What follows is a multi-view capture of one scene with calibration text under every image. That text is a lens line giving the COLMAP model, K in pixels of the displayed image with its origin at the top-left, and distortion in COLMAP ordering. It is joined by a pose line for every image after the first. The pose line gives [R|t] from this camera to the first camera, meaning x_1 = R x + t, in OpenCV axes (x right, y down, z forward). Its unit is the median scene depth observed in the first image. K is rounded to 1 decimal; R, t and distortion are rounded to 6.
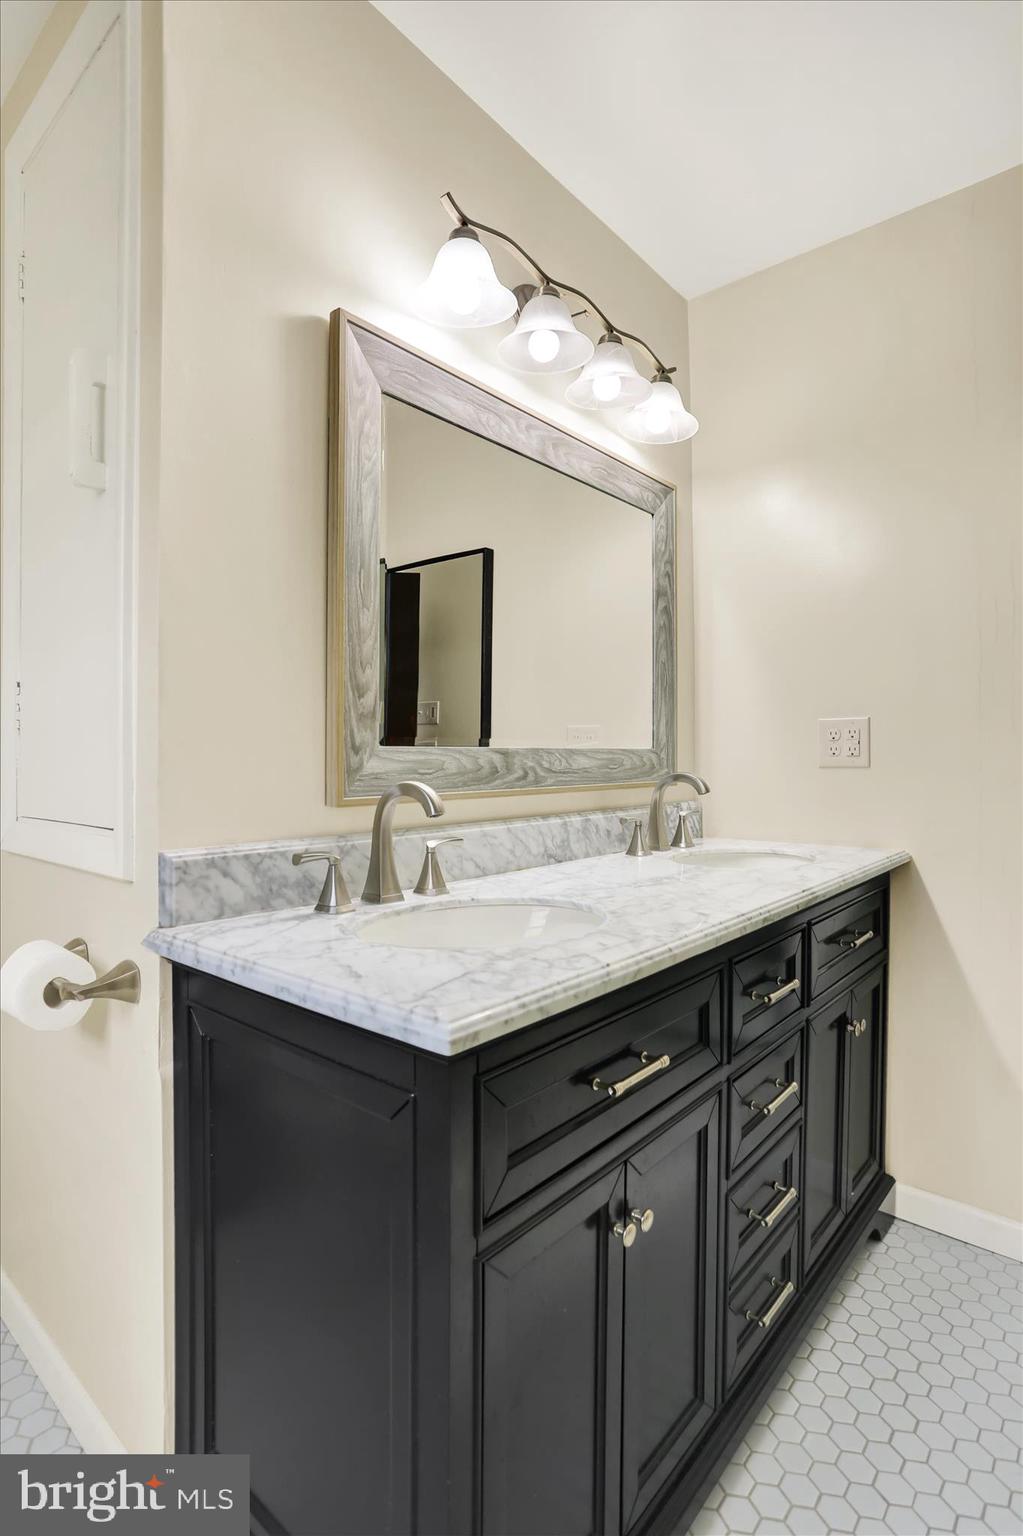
lens RADIAL K [[762.3, 0, 511.5], [0, 762.3, 768.0], [0, 0, 1]] dist [-0.067972, 0.030012]
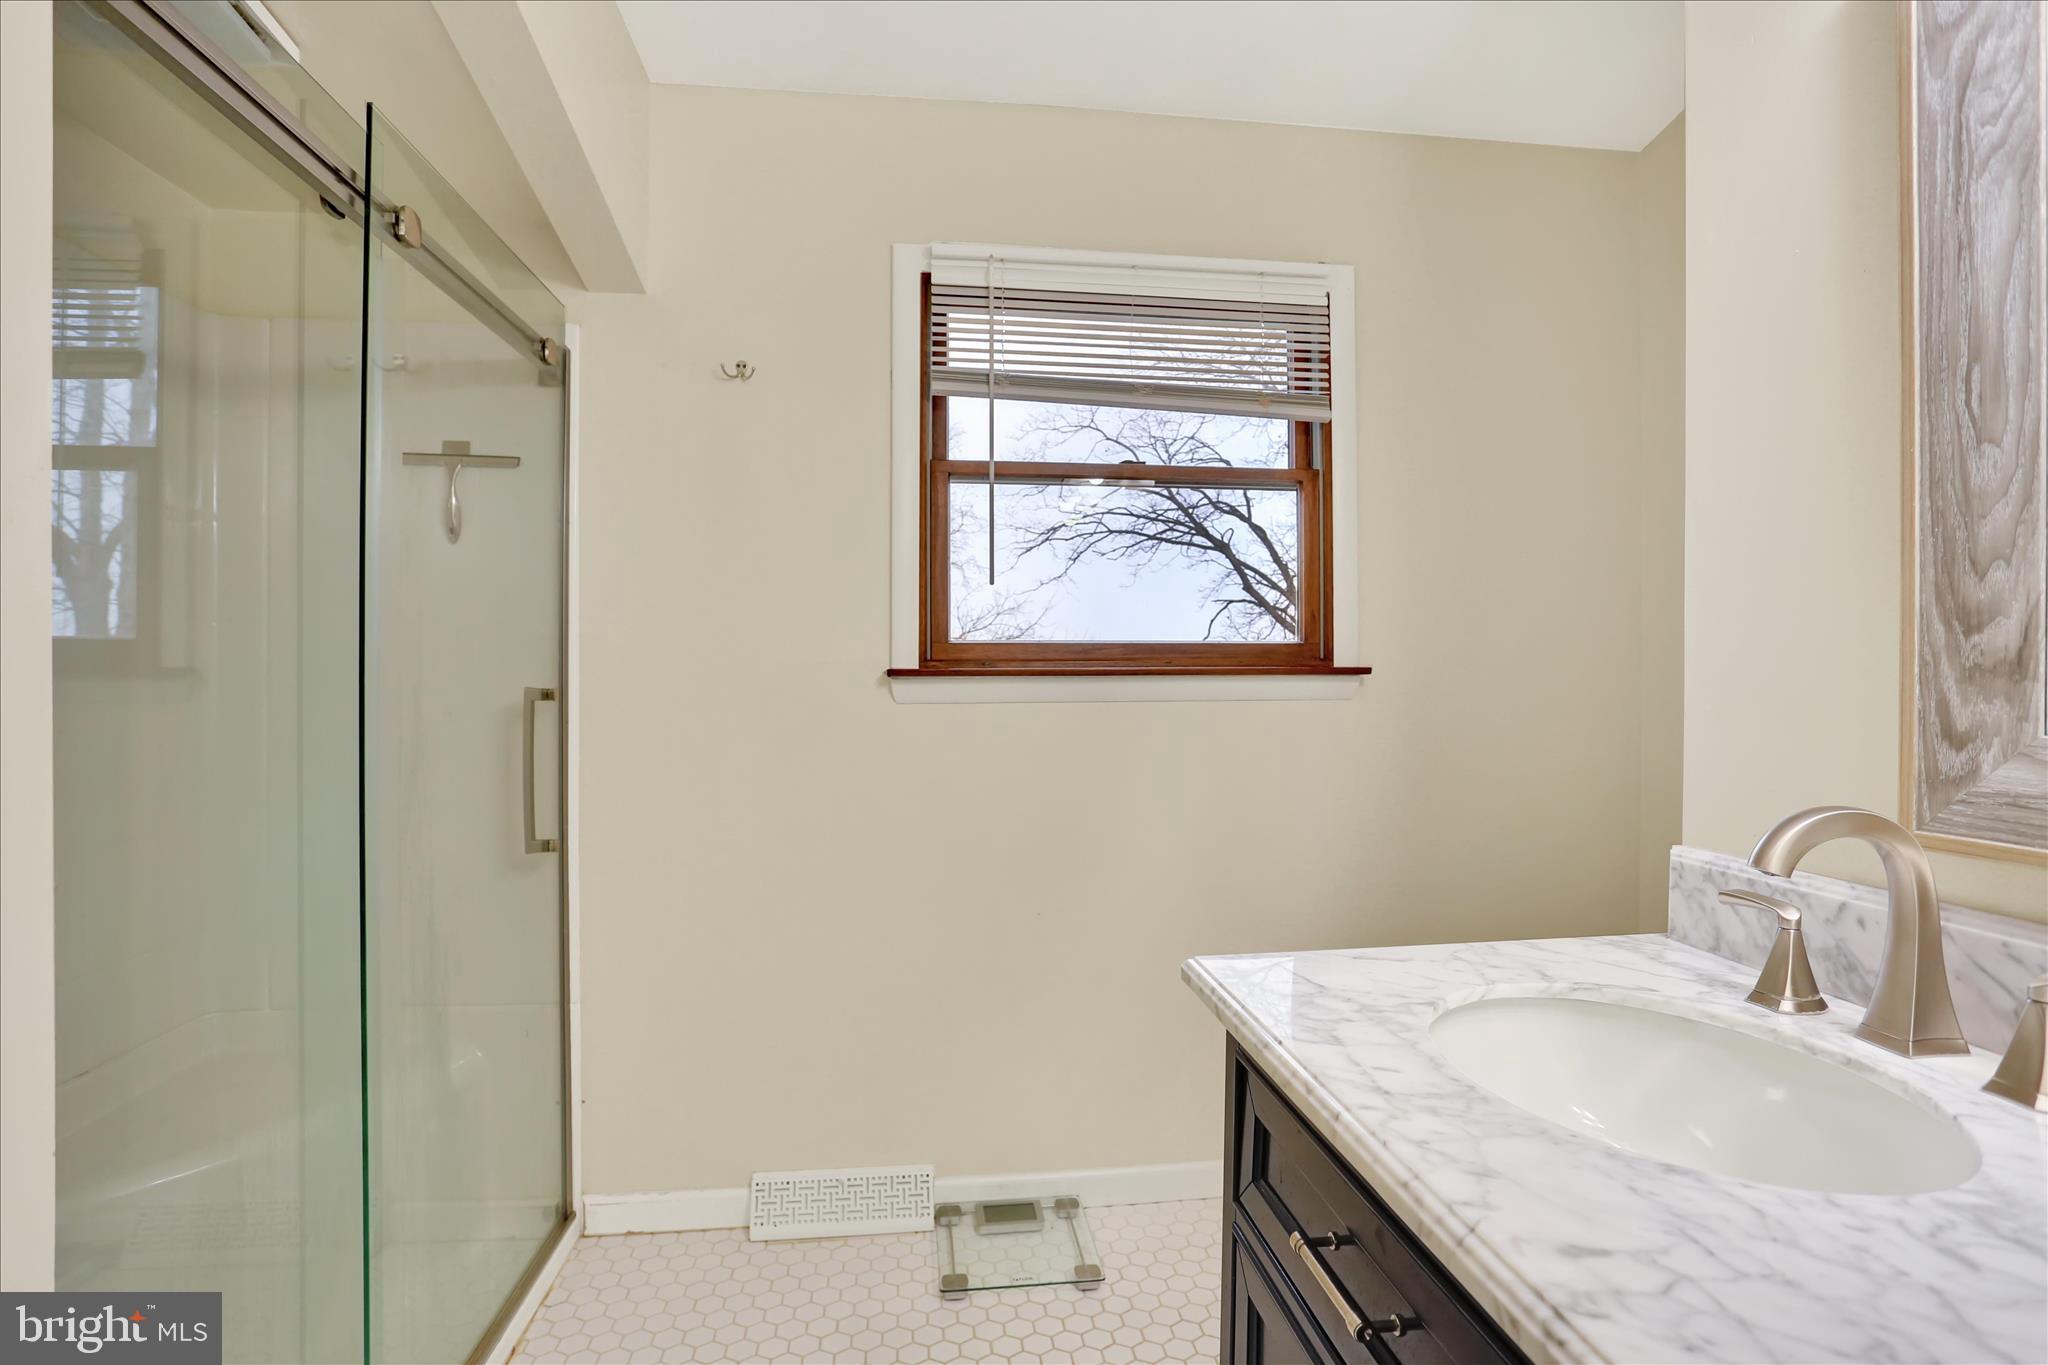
lens RADIAL K [[1016.4, 0, 1031.3], [0, 1016.4, 671.9], [0, 0, 1]] dist [-0.067972, 0.030012]
pose [[-0.667831, 0.003174, -0.744307, 0.778050], [-0.004902, 0.999950, 0.008662, -0.081971], [0.744297, 0.009433, -0.667782, 1.128048]]
